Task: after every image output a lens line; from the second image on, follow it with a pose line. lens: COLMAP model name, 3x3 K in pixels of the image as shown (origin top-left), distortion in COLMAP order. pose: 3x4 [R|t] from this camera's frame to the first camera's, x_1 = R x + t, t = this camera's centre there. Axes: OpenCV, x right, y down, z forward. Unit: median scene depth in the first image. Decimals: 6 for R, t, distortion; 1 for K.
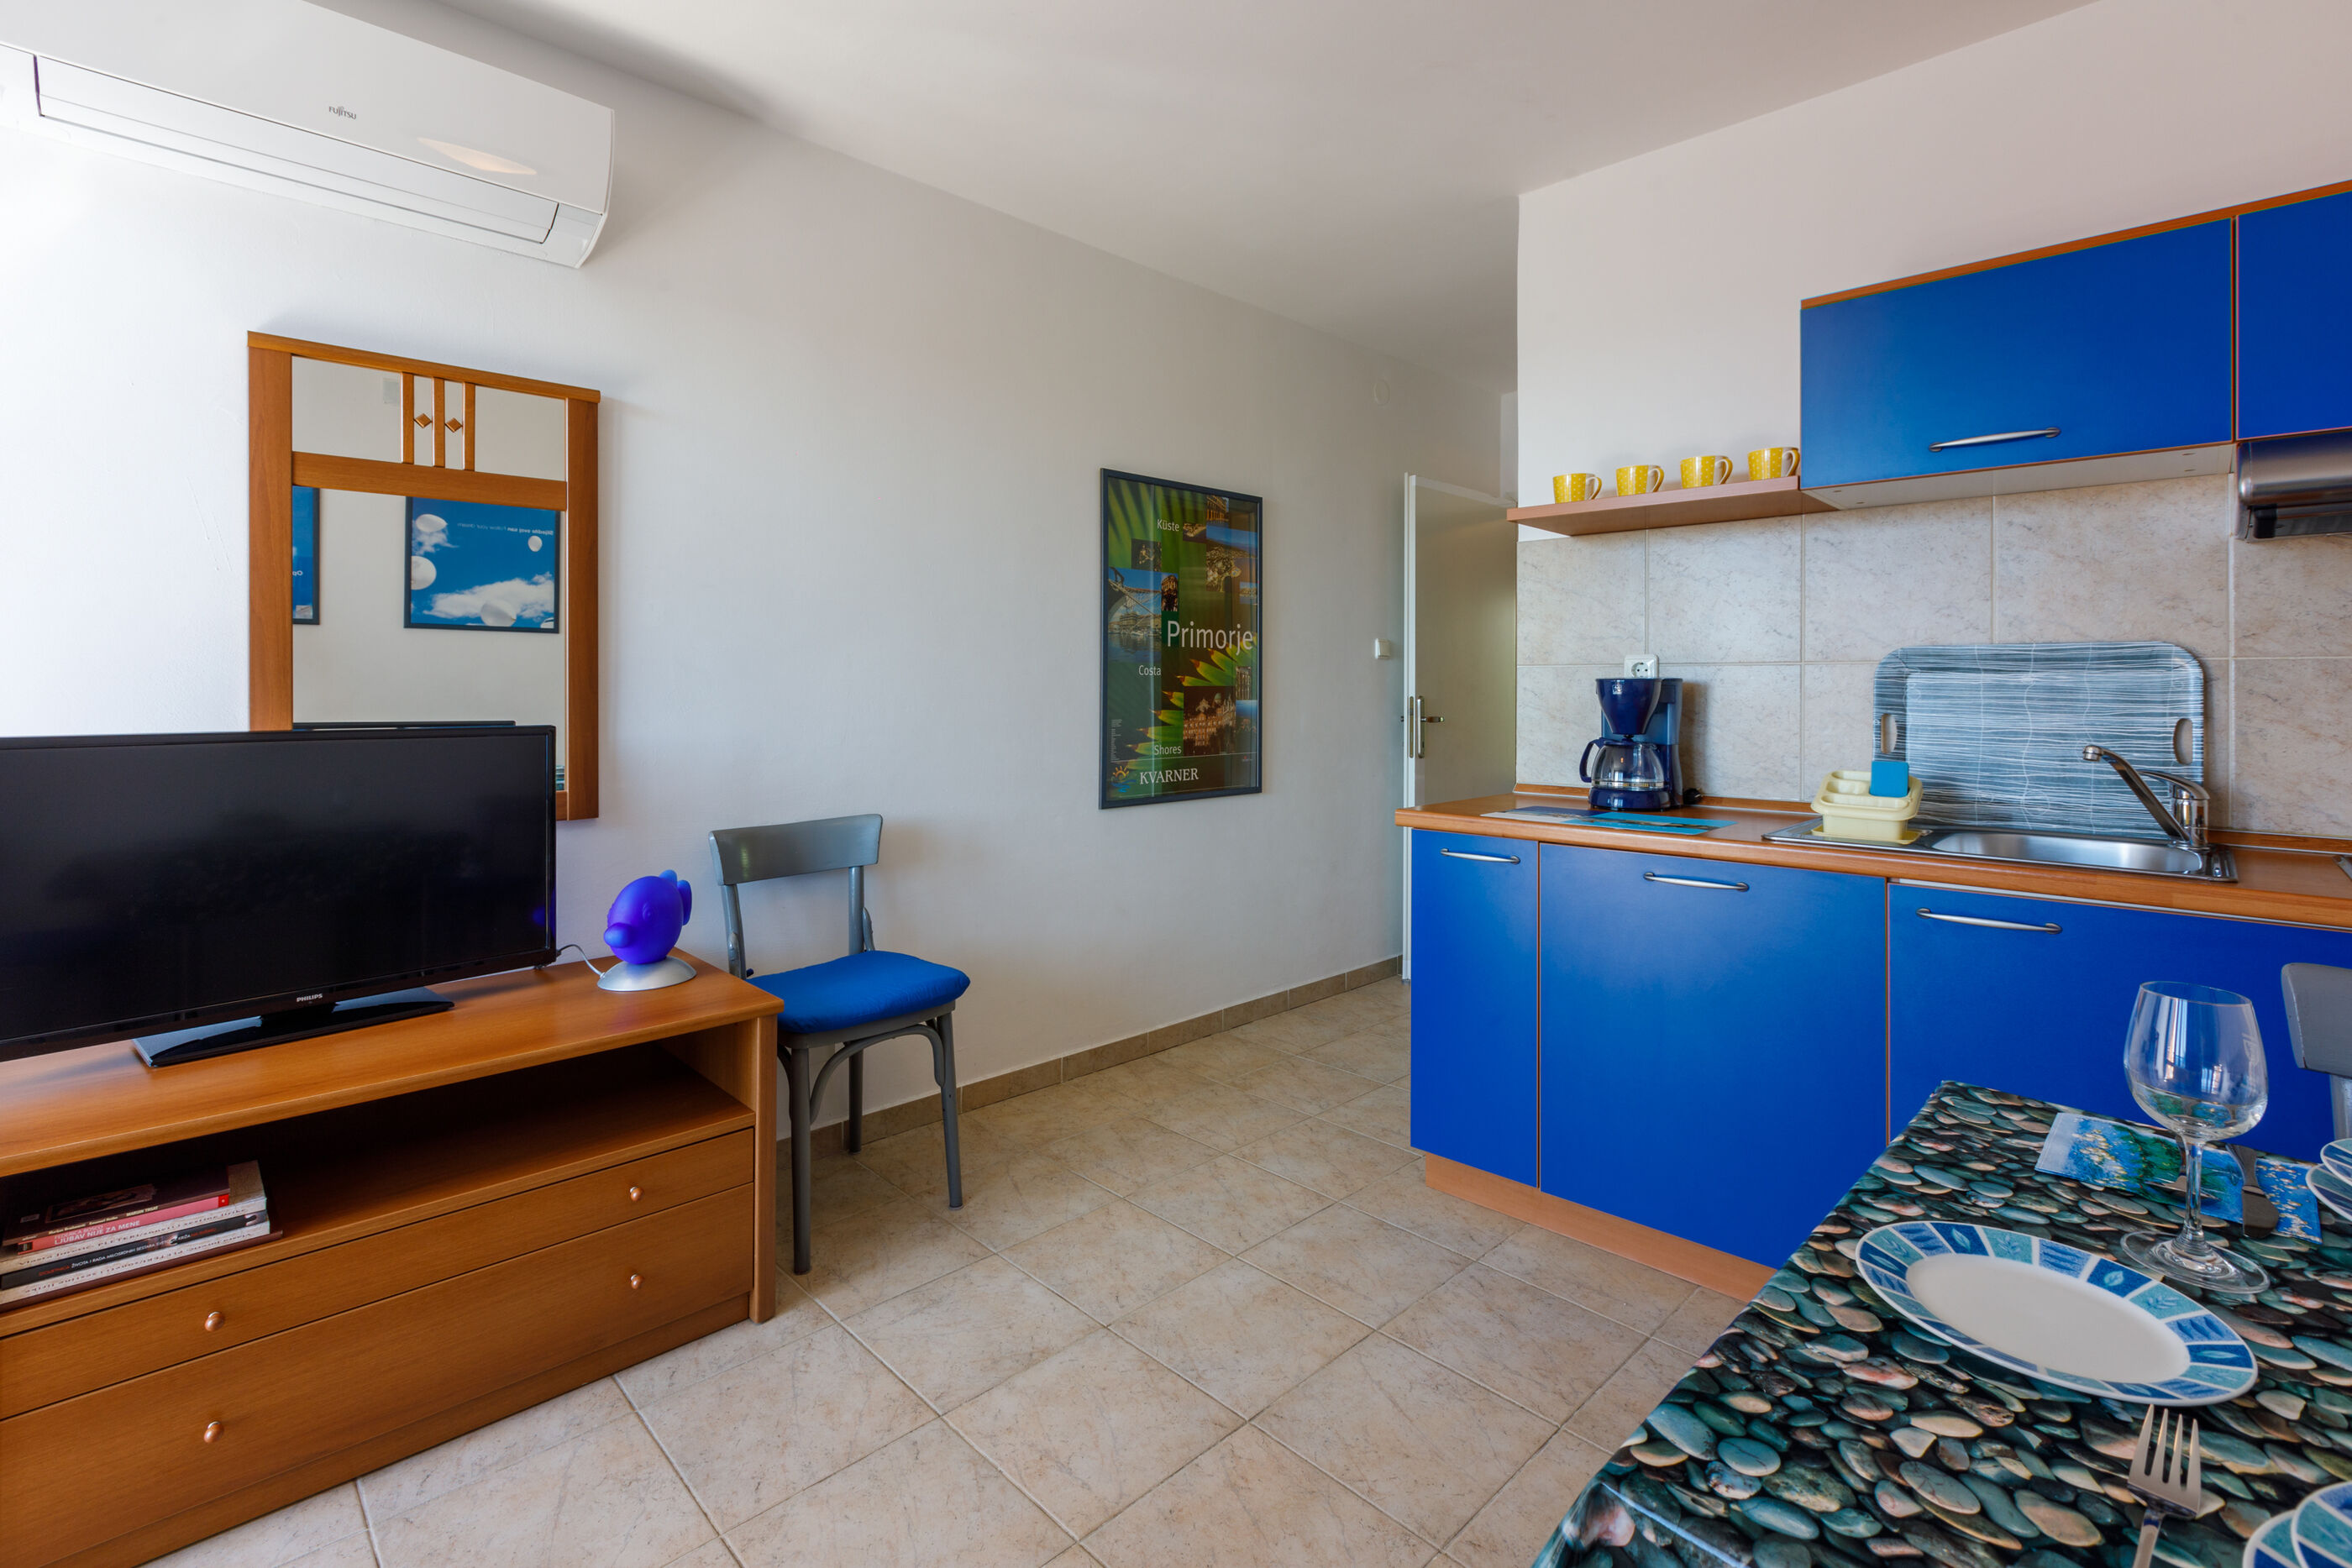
lens RADIAL K [[1064.9, 0, 1157.5], [0, 1064.9, 684.3], [0, 0, 1]] dist [-0.000615, -0.000049]
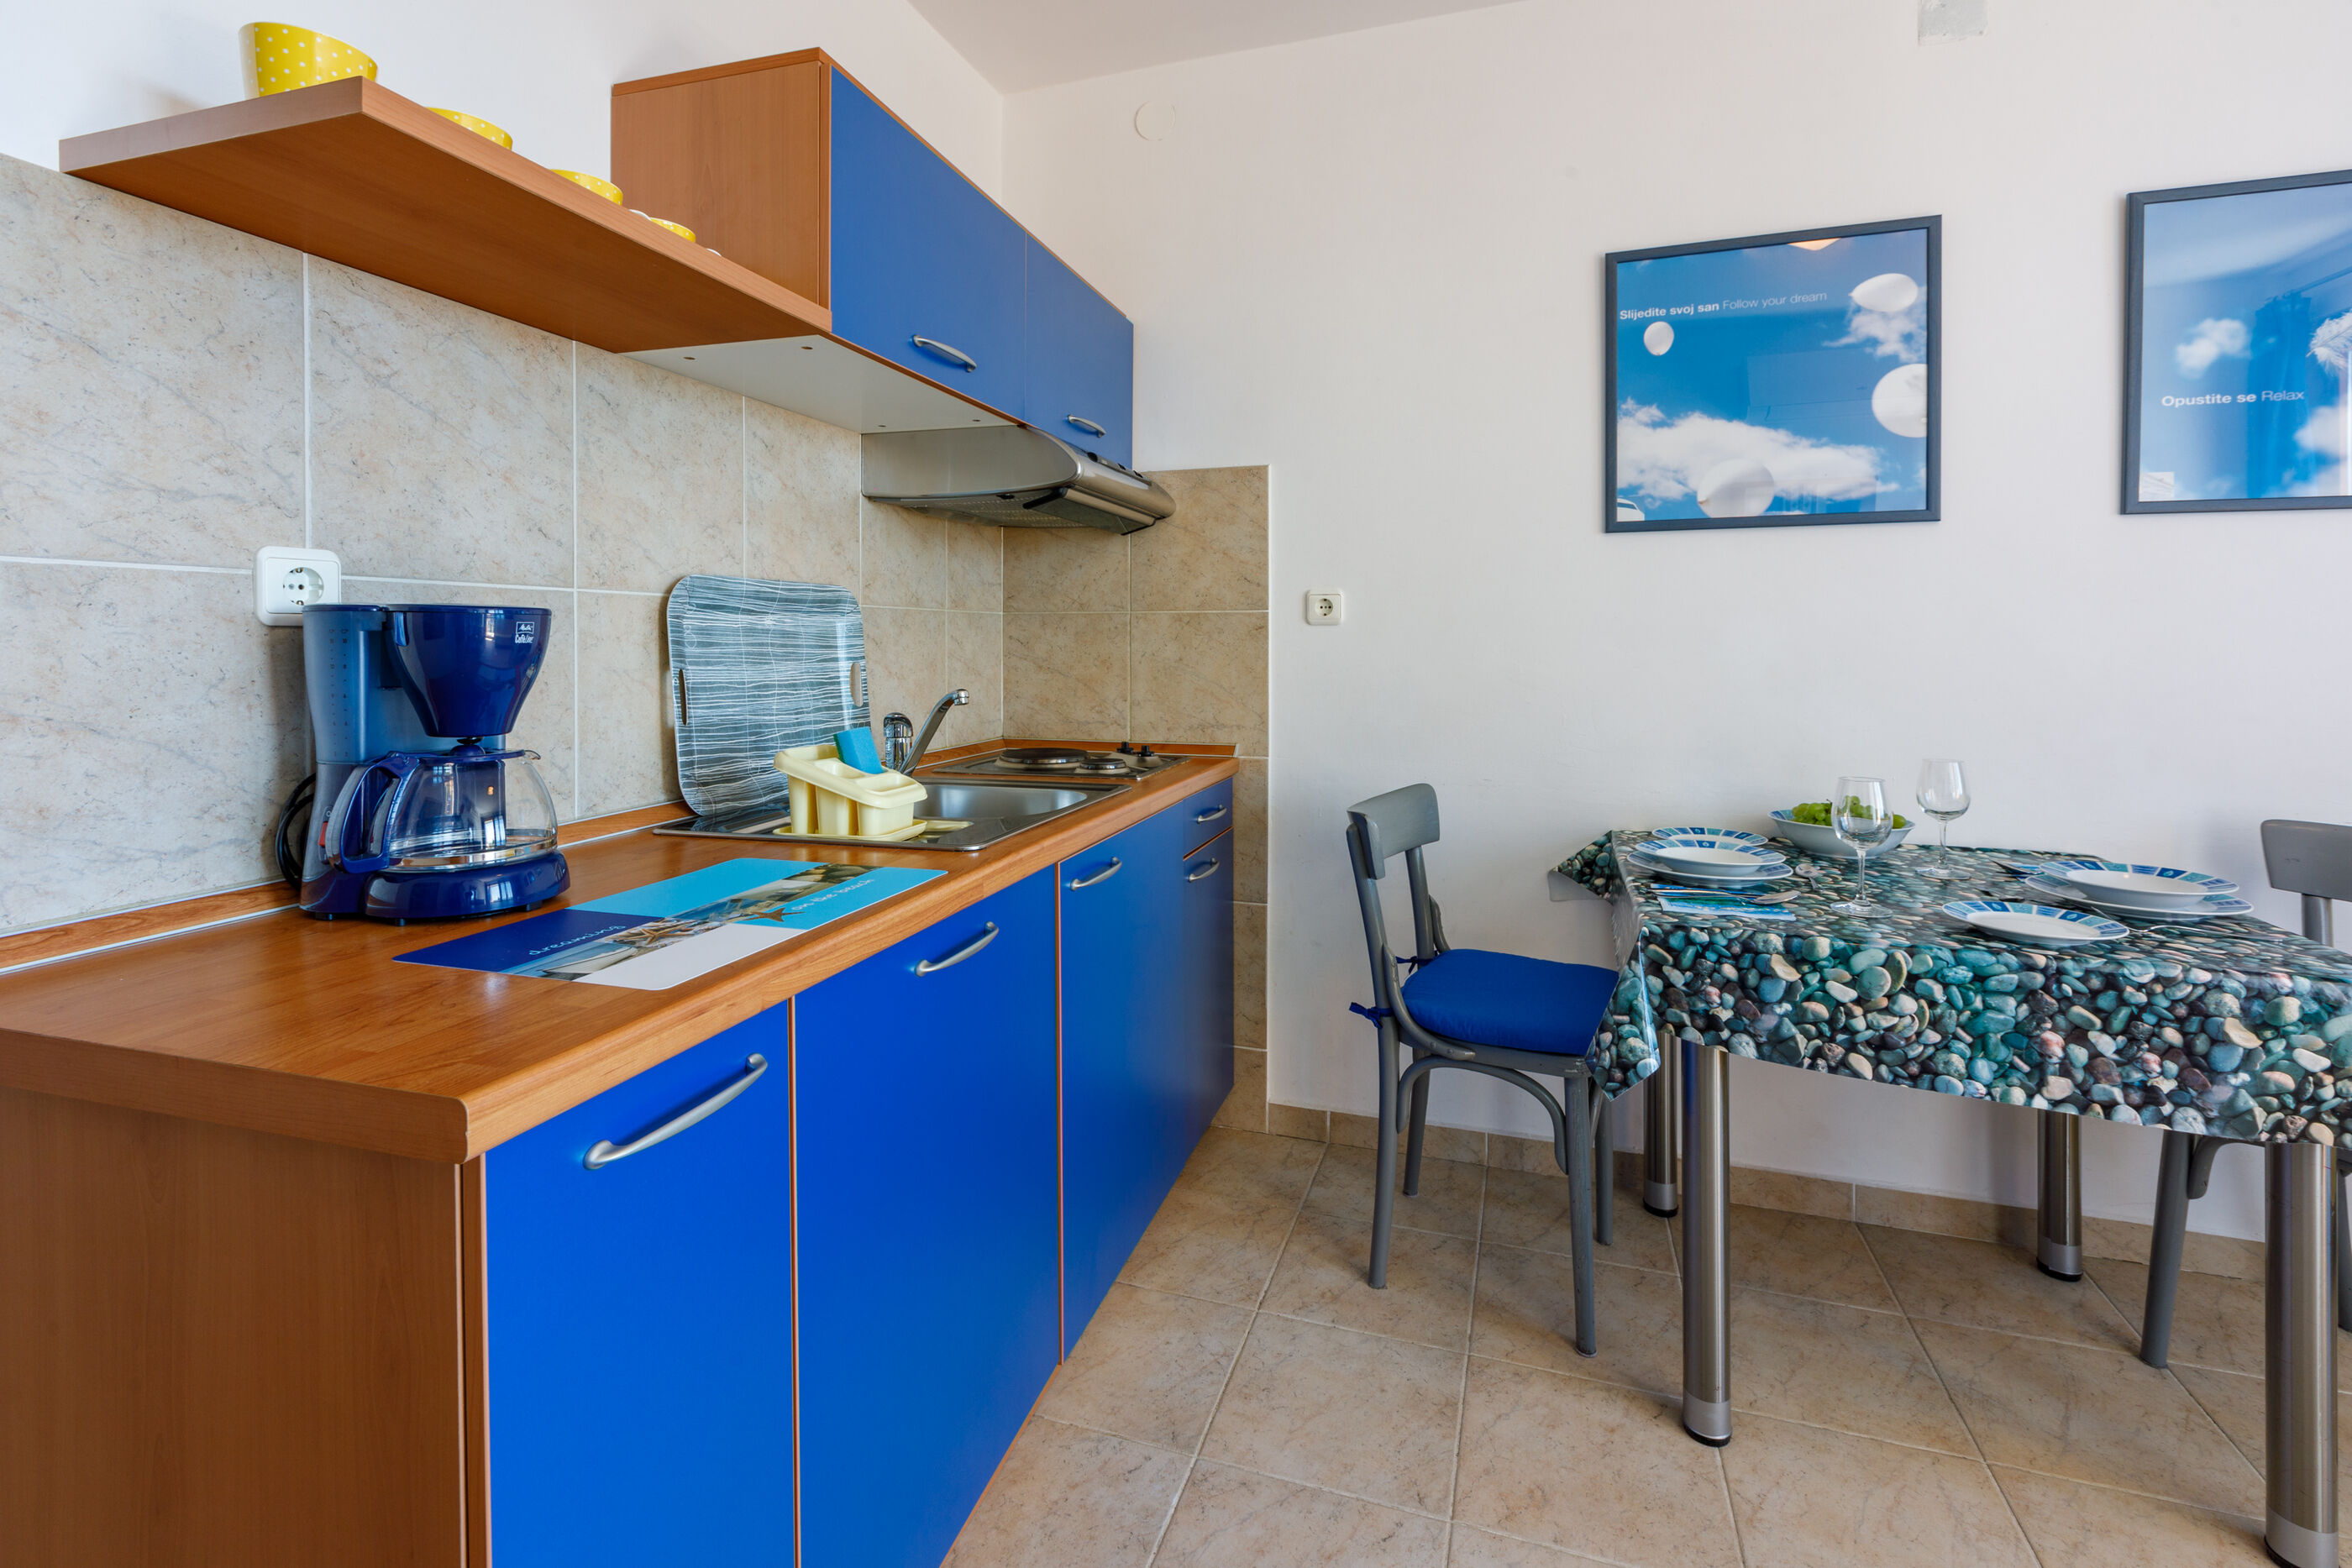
lens RADIAL K [[1071.6, 0, 1166.6], [0, 1071.6, 644.3], [0, 0, 1]] dist [0.001939, -0.000023]
pose [[-0.456719, -0.005605, 0.889593, -0.097597], [-0.002669, 0.999984, 0.004930, 0.008388], [-0.889607, -0.000122, -0.456727, 1.173573]]
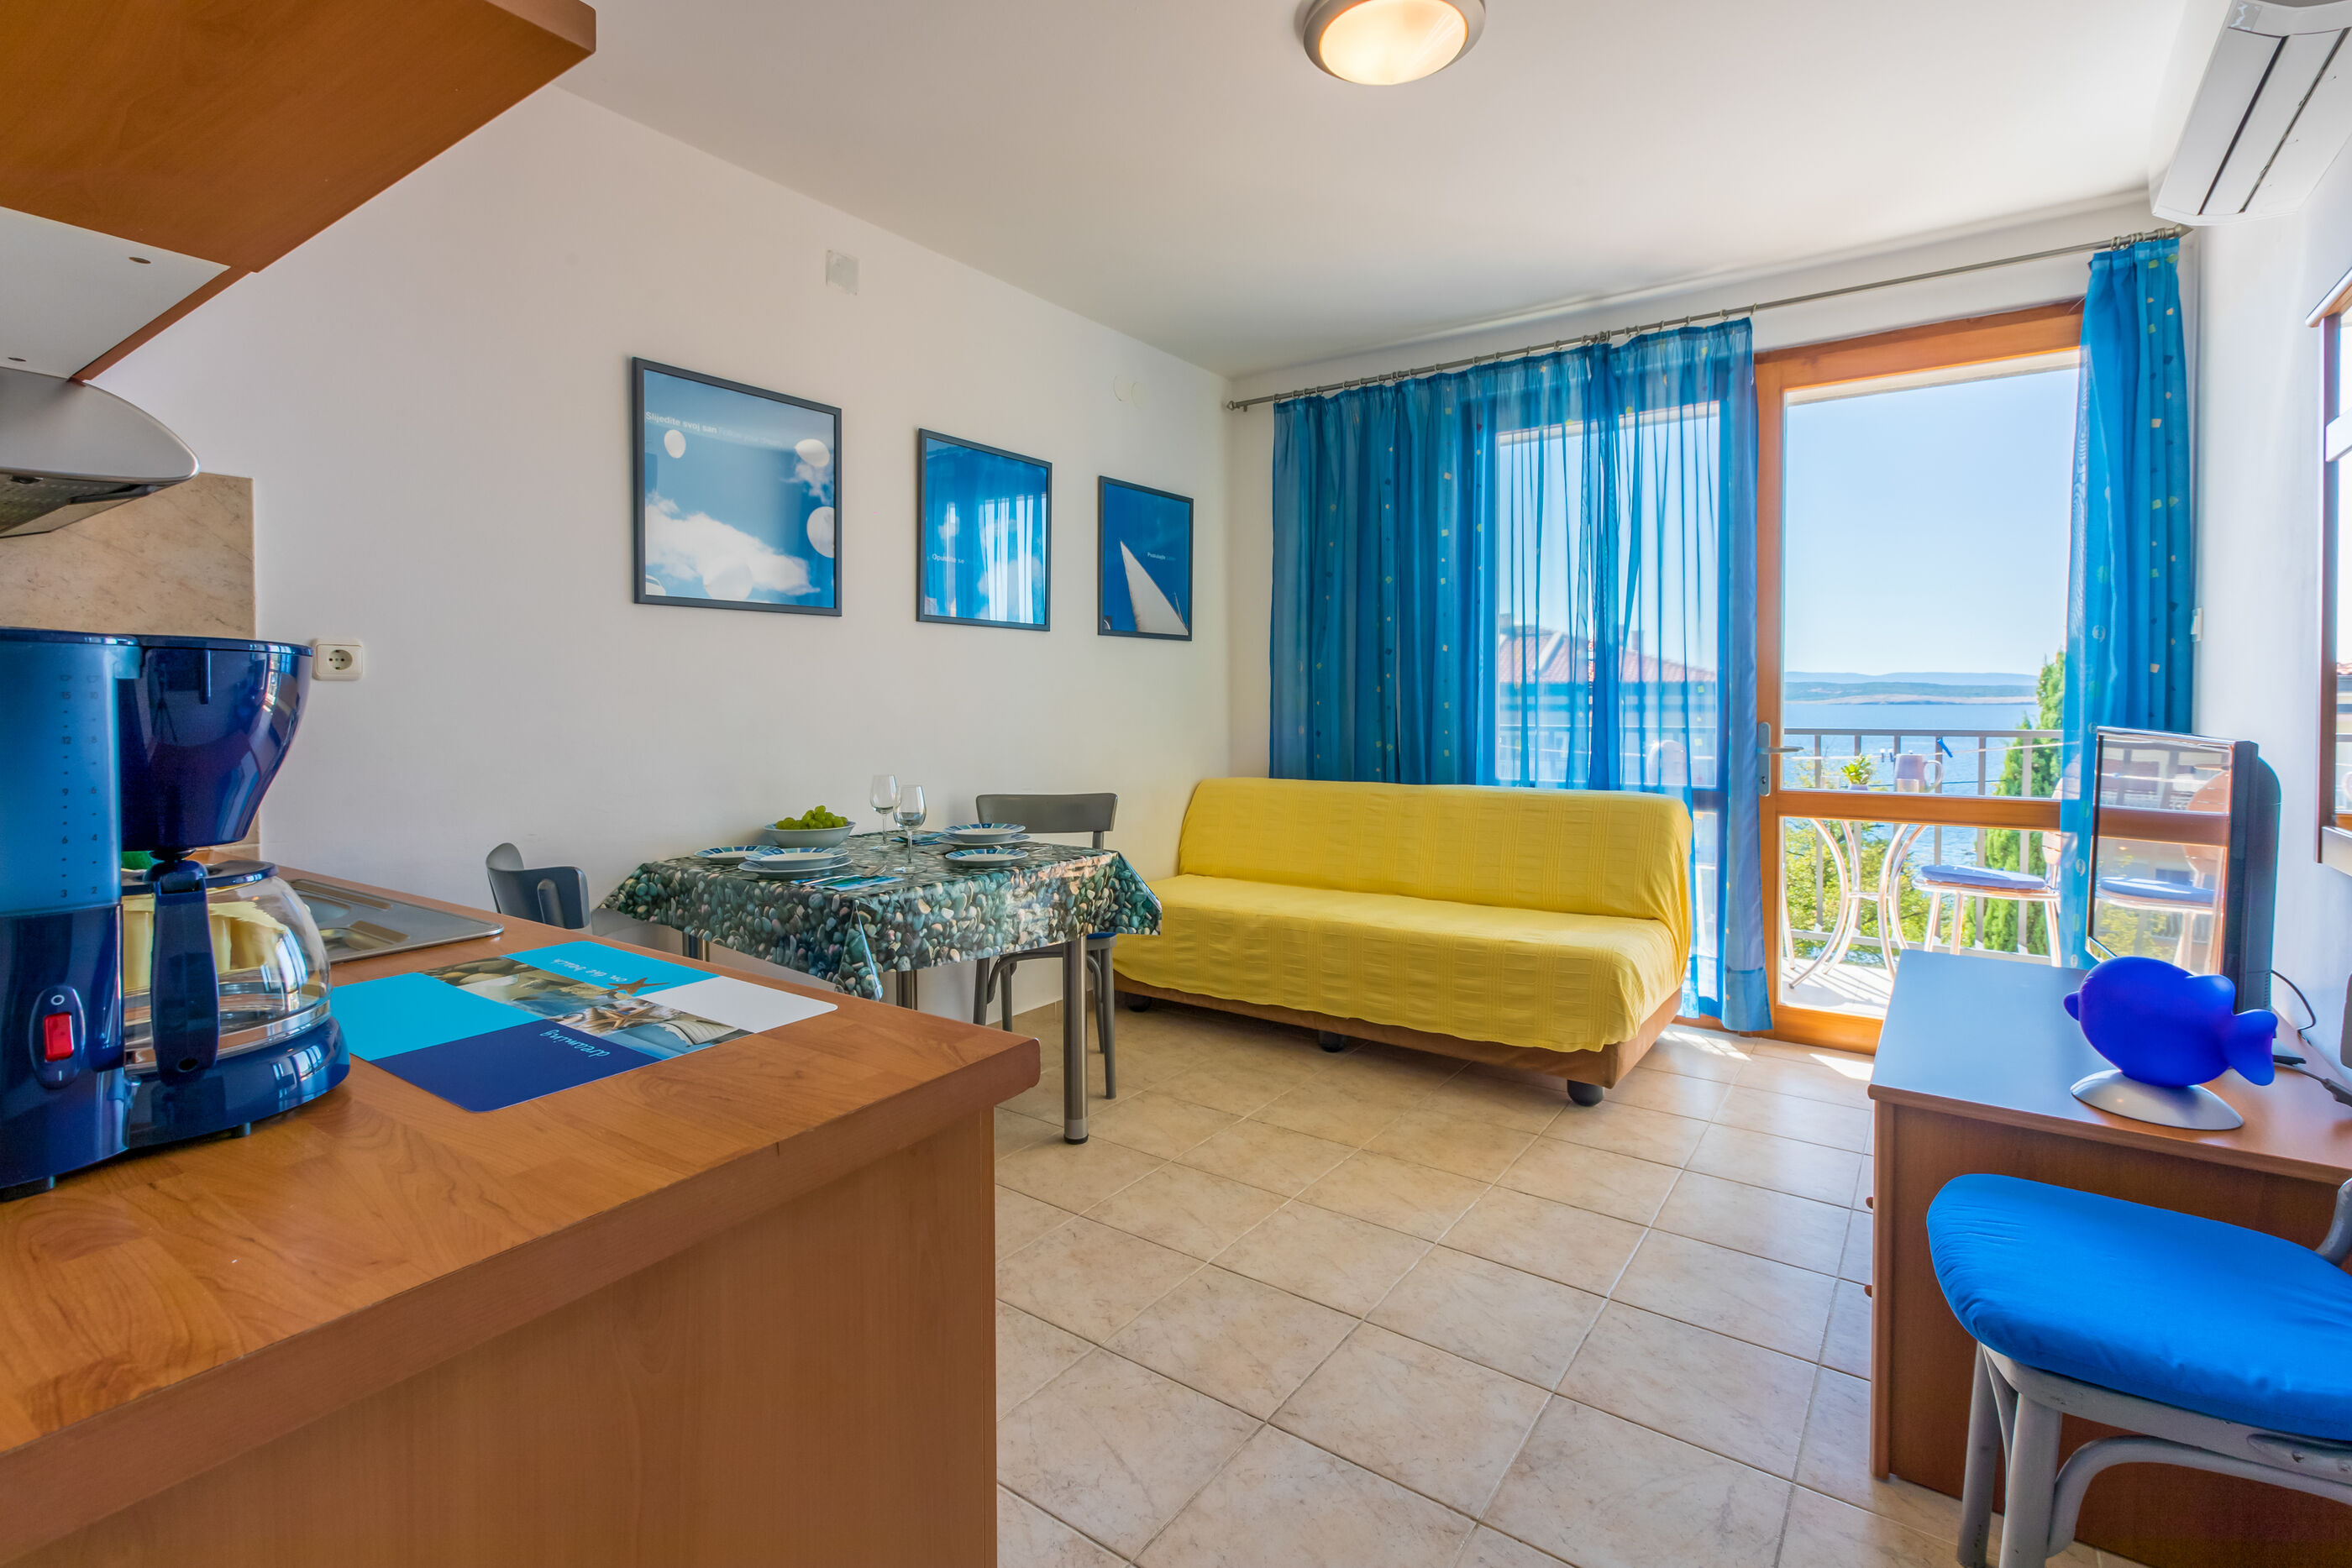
lens RADIAL K [[1097.1, 0, 1159.2], [0, 1097.1, 706.6], [0, 0, 1]] dist [-0.000377, 0.000317]
pose [[-0.985070, 0.000479, -0.172155, 0.297766], [-0.000808, 0.999972, 0.007404, 0.008990], [0.172153, 0.007432, -0.985042, 1.642931]]
